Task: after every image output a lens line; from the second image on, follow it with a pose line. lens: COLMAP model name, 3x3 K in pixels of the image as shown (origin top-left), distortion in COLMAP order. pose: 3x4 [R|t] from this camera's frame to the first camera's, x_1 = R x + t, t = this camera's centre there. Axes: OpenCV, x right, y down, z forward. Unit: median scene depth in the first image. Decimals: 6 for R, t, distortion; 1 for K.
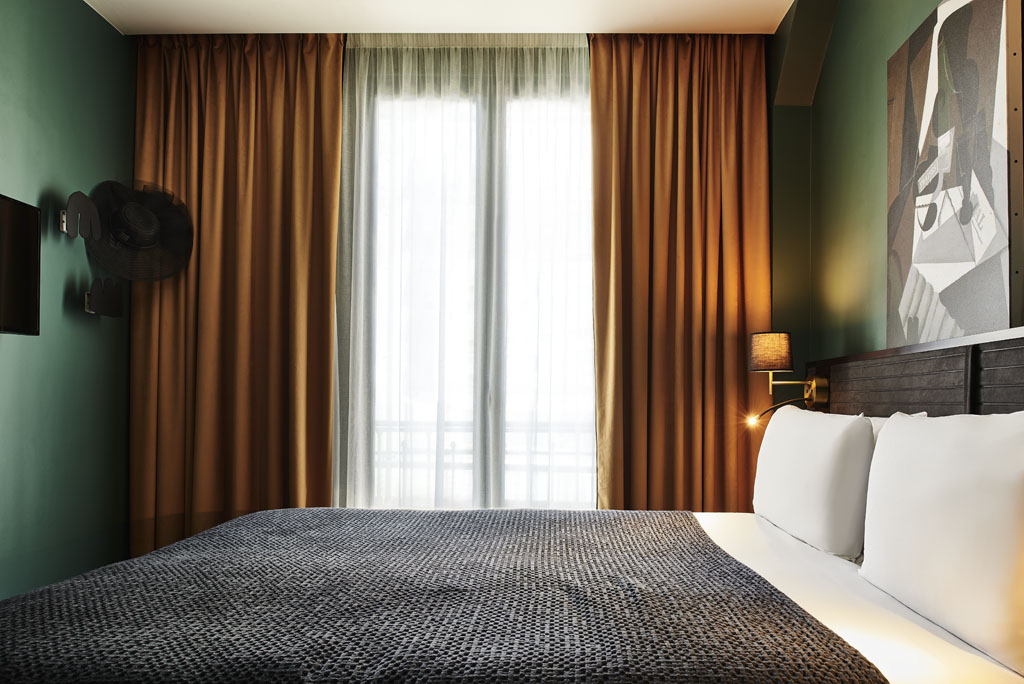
lens RADIAL K [[762.0, 0, 533.0], [0, 762.0, 395.8], [0, 0, 1]] dist [-0.008509, 0.009252]
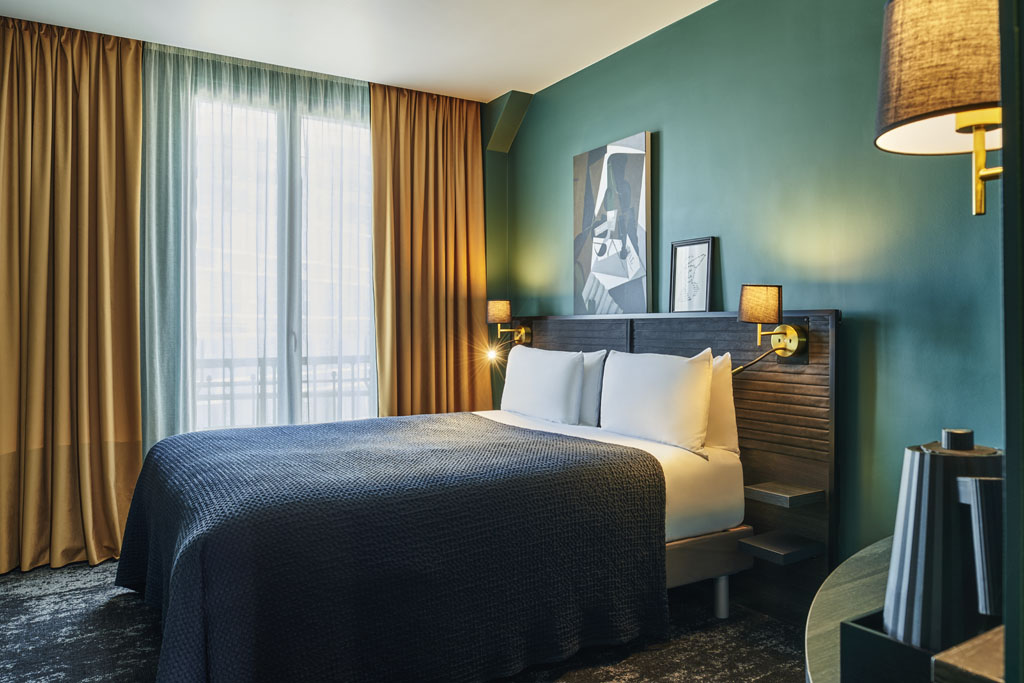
lens RADIAL K [[765.9, 0, 588.6], [0, 765.9, 309.5], [0, 0, 1]] dist [-0.000328, 0.014626]
pose [[0.783835, 0.008708, 0.620908, -0.706916], [-0.003973, 0.999952, -0.009009, -0.060817], [-0.620957, 0.004595, 0.783831, -0.510520]]
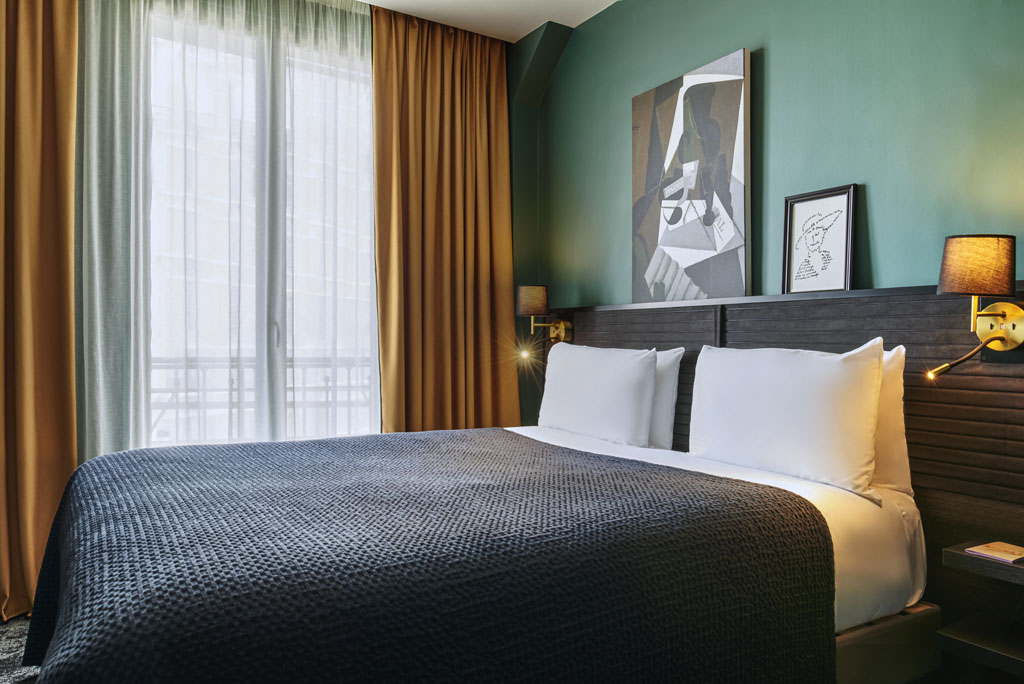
lens RADIAL K [[762.0, 0, 520.2], [0, 762.0, 340.1], [0, 0, 1]] dist [-0.008509, 0.009252]
pose [[0.827149, 0.003998, 0.561969, -0.539187], [-0.010667, 0.999906, 0.008587, -0.002787], [-0.561882, -0.013097, 0.827114, -0.057672]]
